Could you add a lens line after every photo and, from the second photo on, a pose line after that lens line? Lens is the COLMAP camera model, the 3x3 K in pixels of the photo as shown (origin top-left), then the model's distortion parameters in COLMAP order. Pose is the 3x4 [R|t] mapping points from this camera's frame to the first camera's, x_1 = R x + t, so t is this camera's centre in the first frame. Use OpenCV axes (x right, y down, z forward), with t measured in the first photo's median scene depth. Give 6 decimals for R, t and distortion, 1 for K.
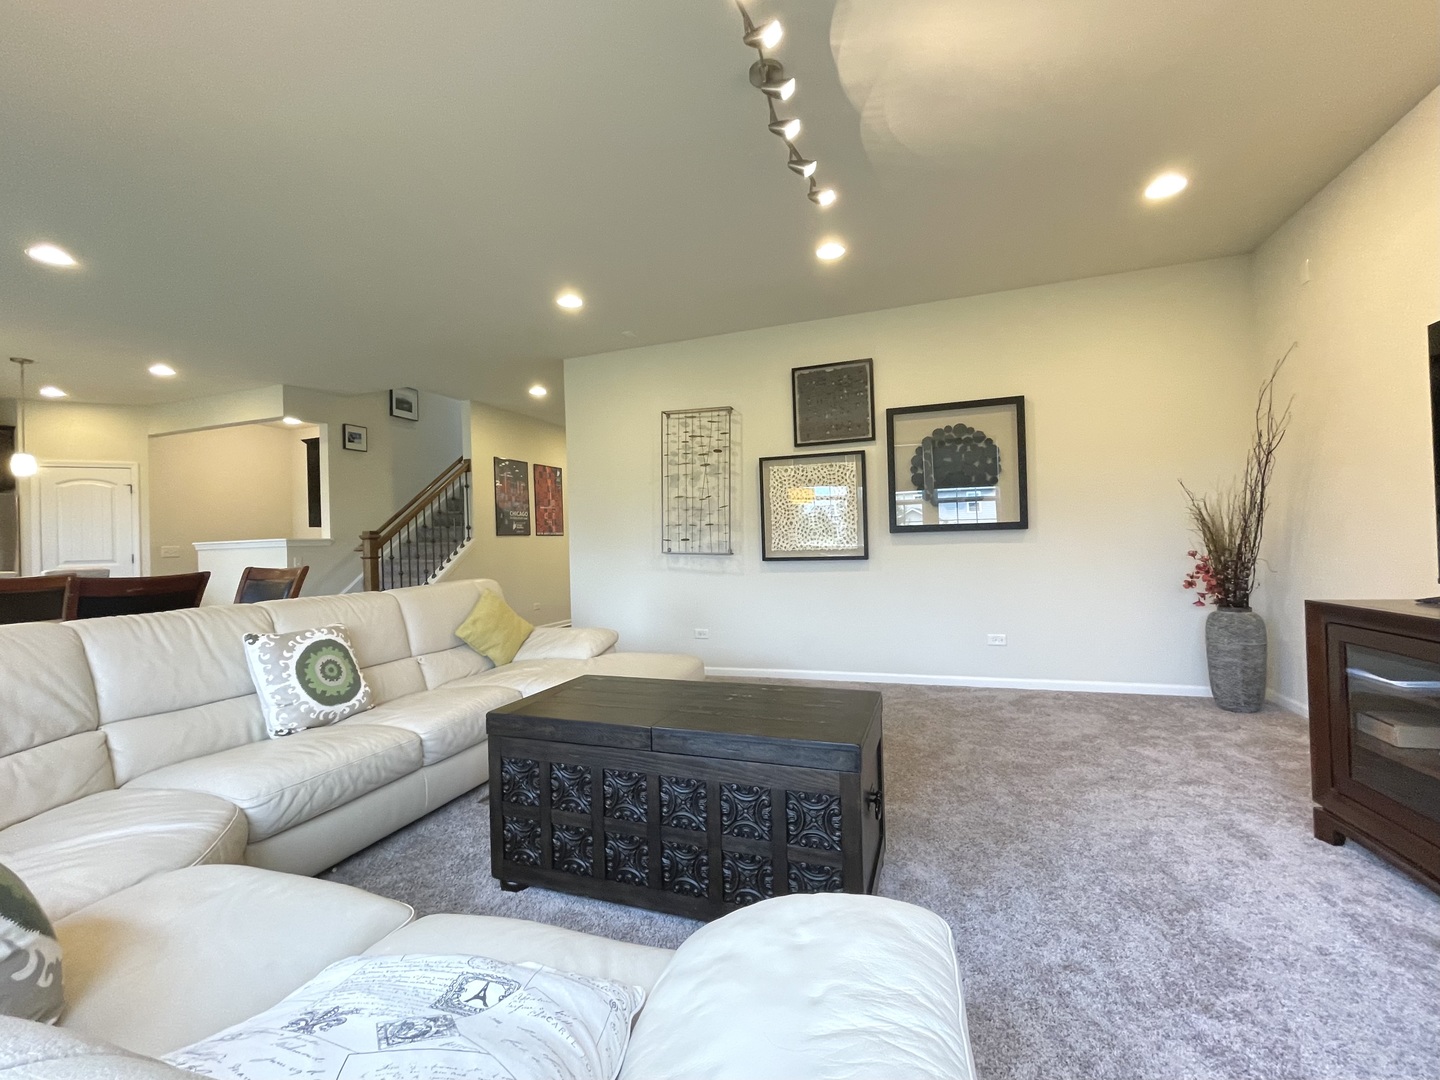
lens RADIAL K [[631.5, 0, 720.0], [0, 631.5, 540.0], [0, 0, 1]] dist [-0.002369, -0.000479]
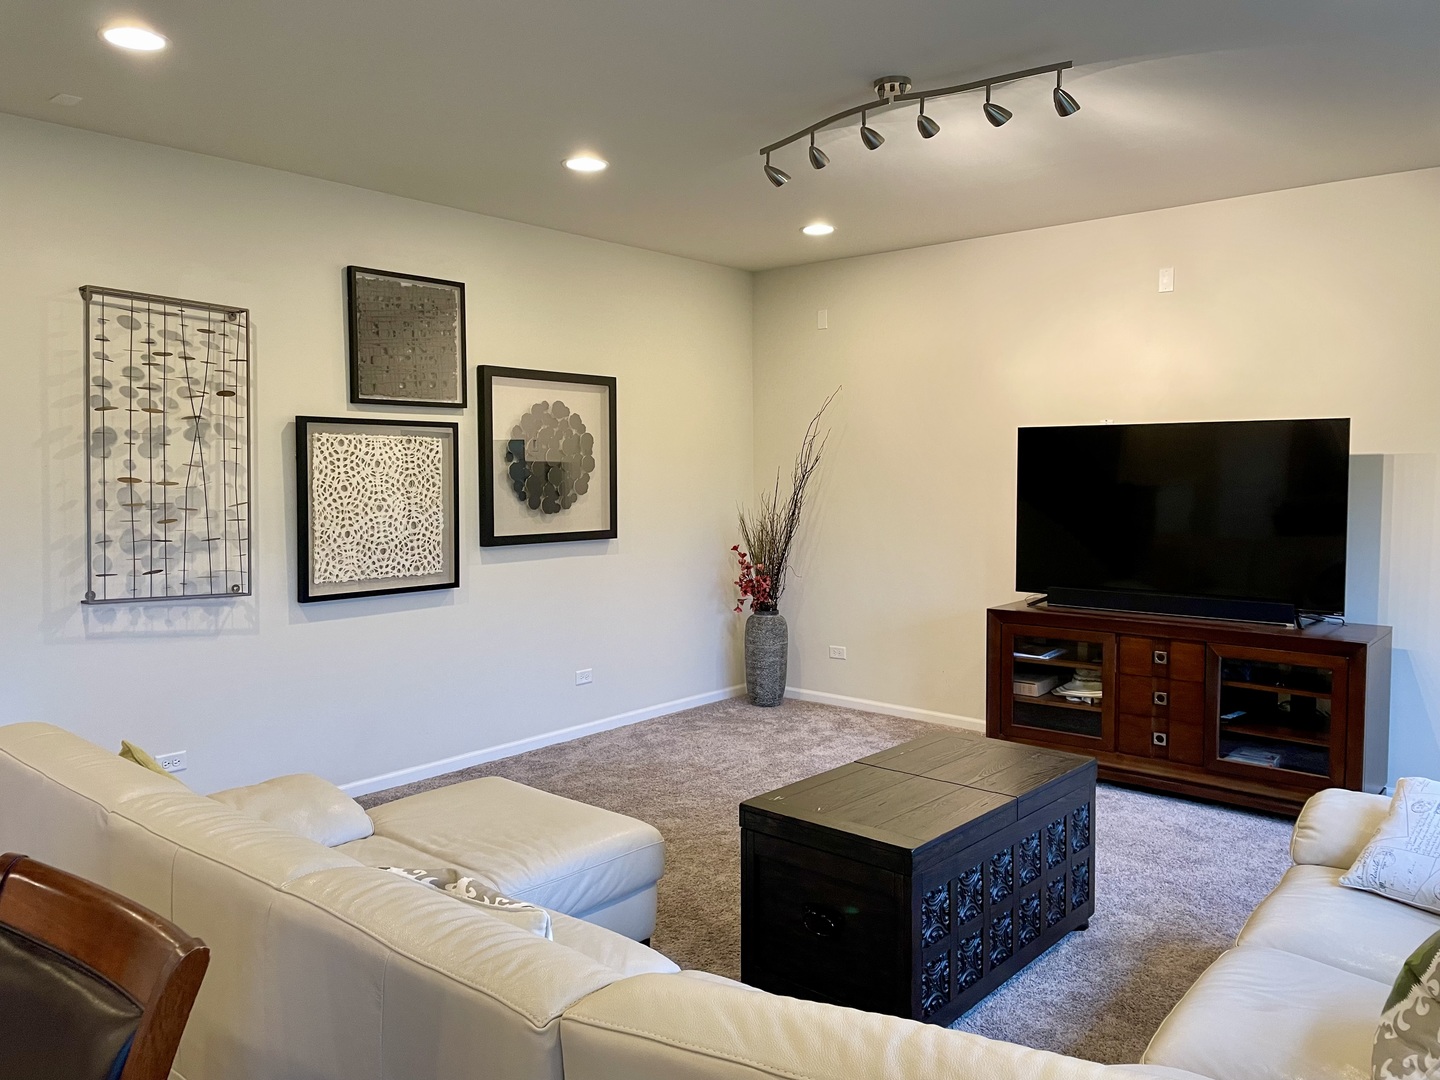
lens RADIAL K [[1080.0, 0, 720.0], [0, 1080.0, 540.0], [0, 0, 1]] dist [0.029253, 0.000819]
pose [[0.342235, -0.035414, 0.938947, -0.720330], [-0.013537, 0.999000, 0.042612, -0.069489], [-0.939517, -0.027294, 0.341414, 0.343277]]
